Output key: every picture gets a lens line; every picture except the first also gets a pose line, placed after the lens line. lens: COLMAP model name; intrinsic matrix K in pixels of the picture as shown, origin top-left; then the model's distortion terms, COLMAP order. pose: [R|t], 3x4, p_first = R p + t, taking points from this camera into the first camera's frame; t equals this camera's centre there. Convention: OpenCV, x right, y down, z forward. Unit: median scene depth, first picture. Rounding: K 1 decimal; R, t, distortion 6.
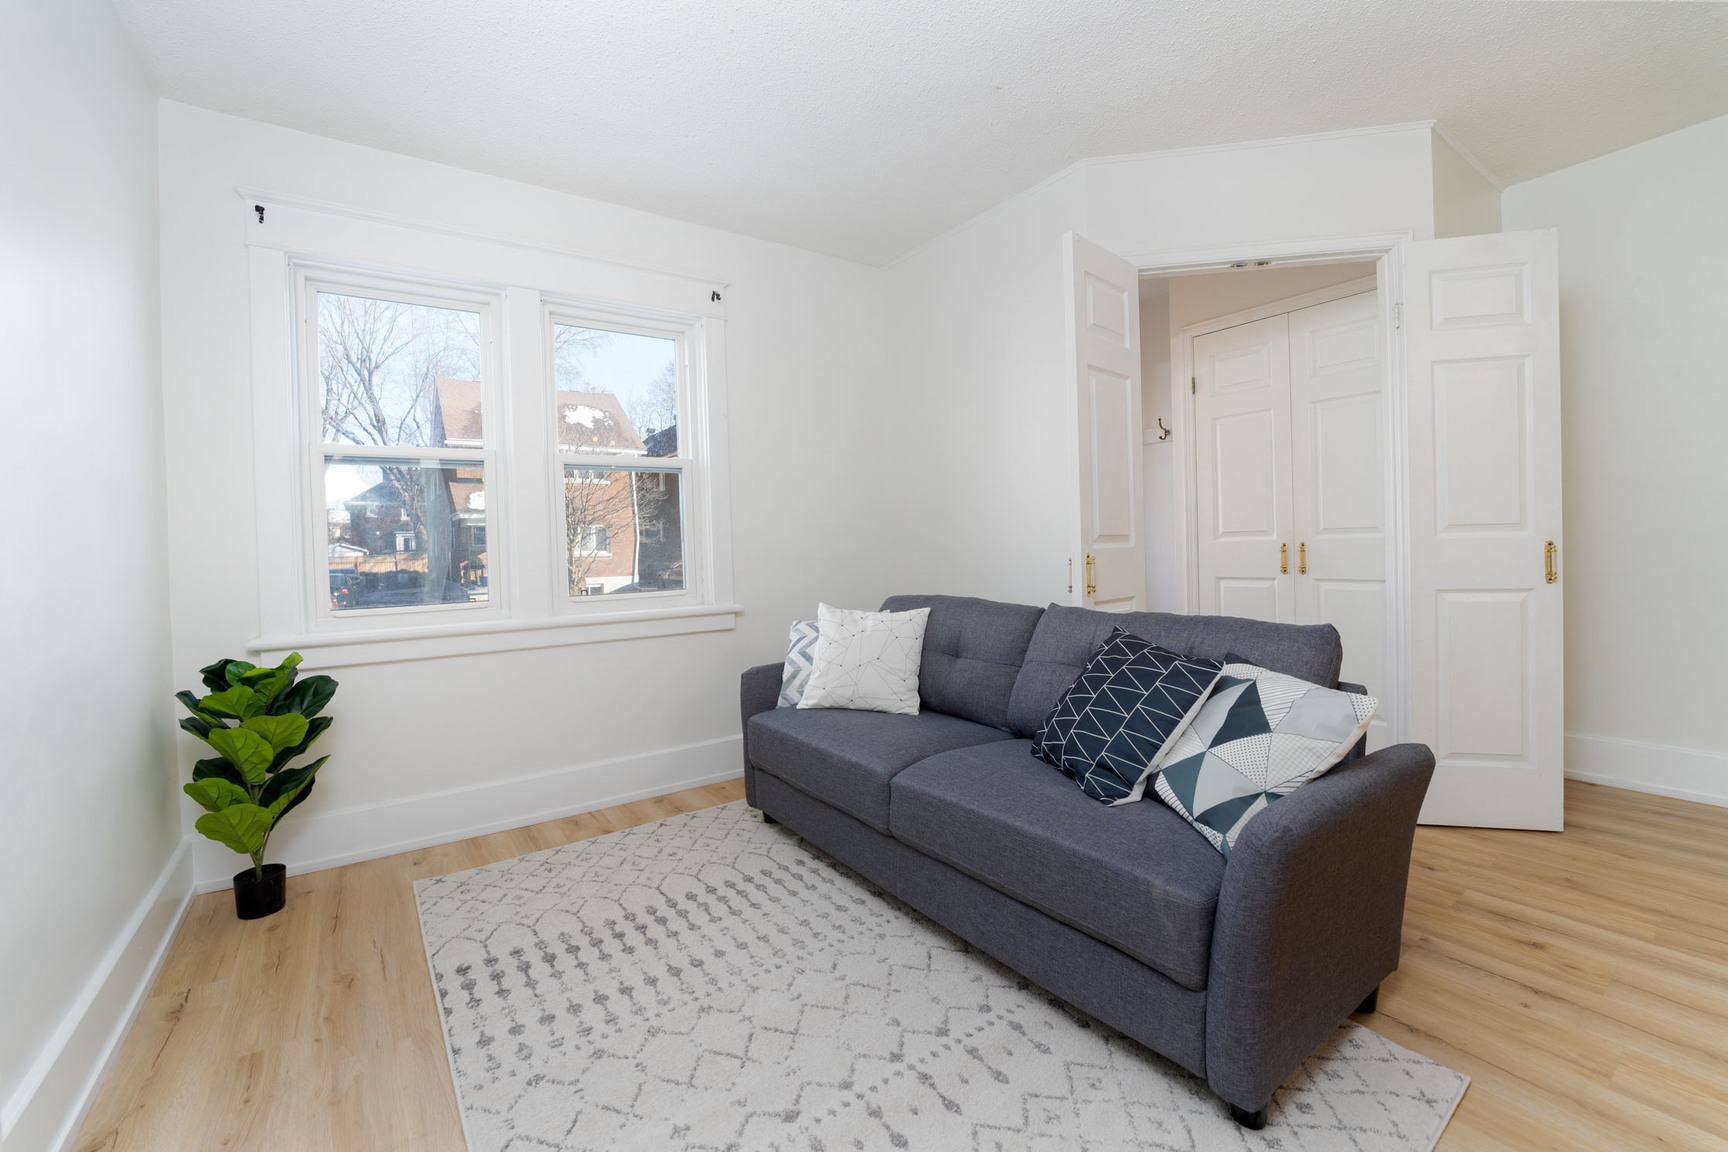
lens RADIAL K [[725.7, 0, 862.7], [0, 725.7, 573.3], [0, 0, 1]] dist [-0.009991, 0.002153]
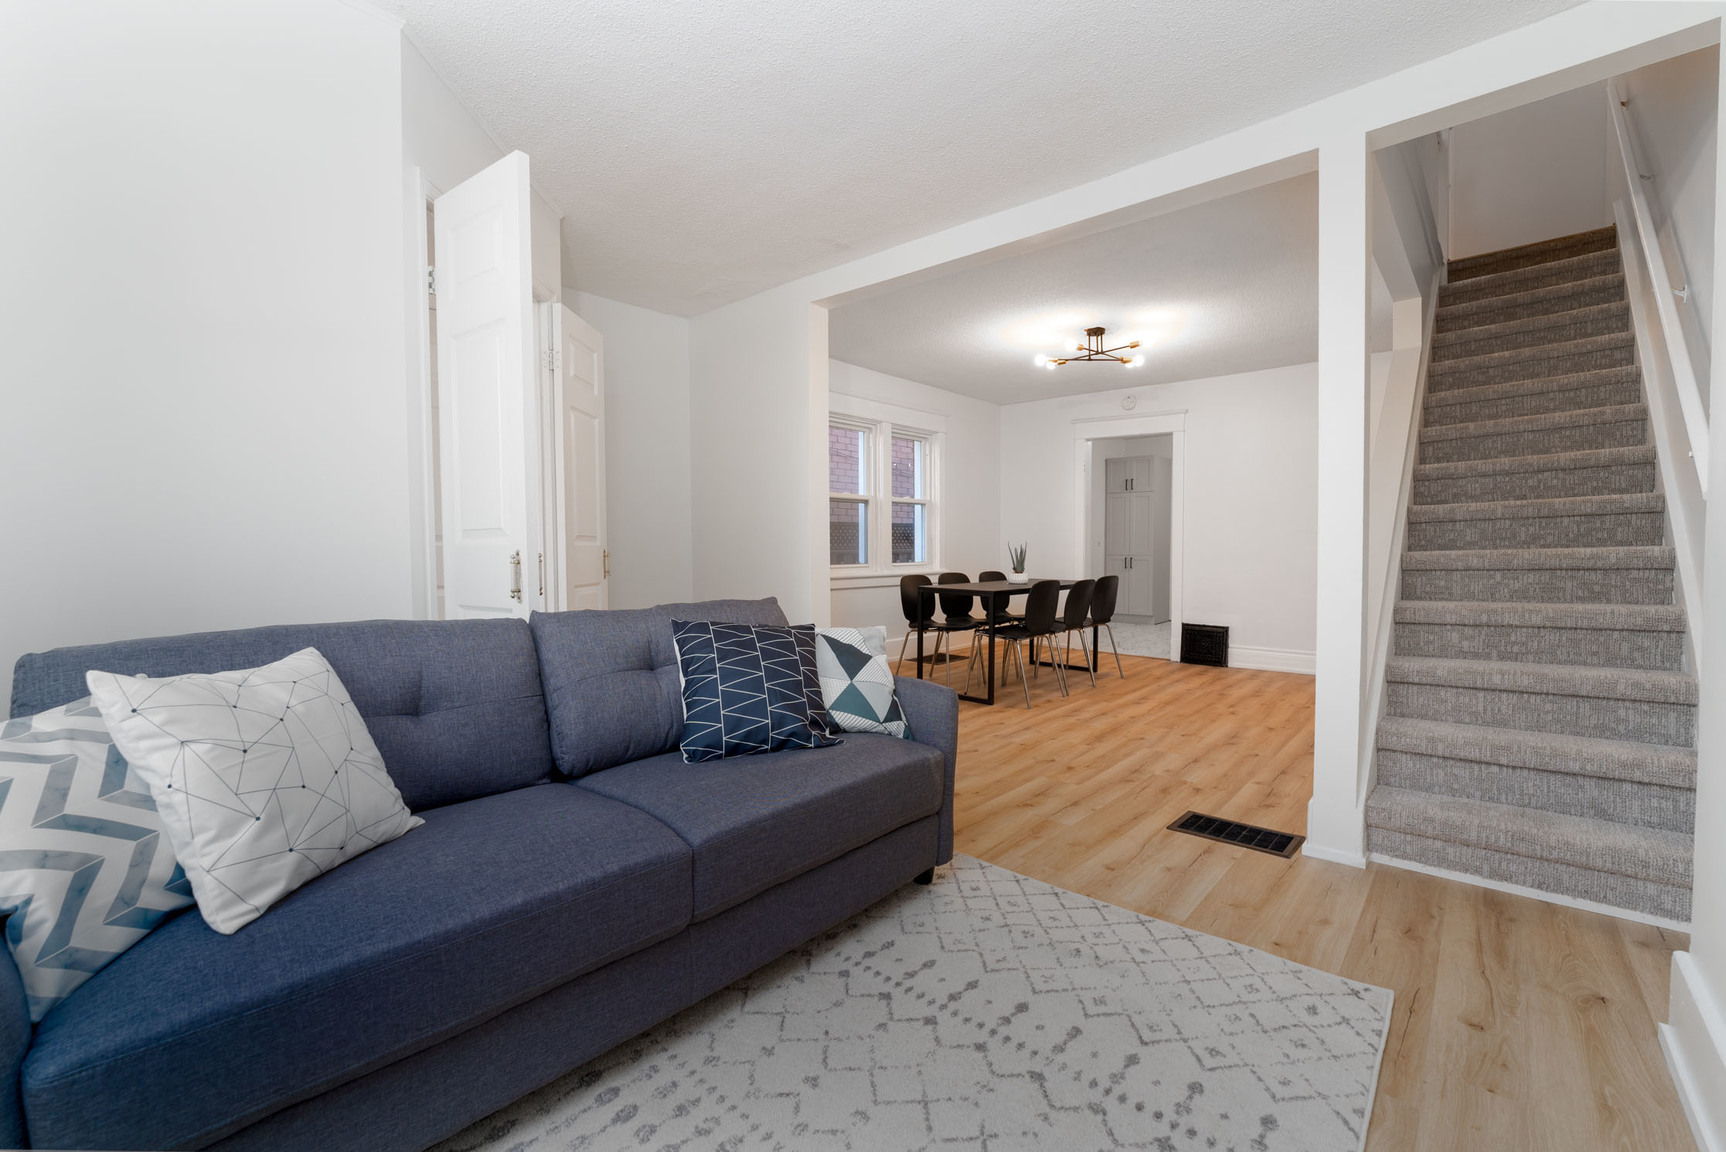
lens RADIAL K [[724.9, 0, 863.6], [0, 724.9, 572.1], [0, 0, 1]] dist [-0.009991, 0.002153]
pose [[-0.230810, -0.020733, 0.972778, -0.896904], [0.026866, 0.999256, 0.027672, -0.018305], [-0.972628, 0.032522, -0.230082, 1.248708]]
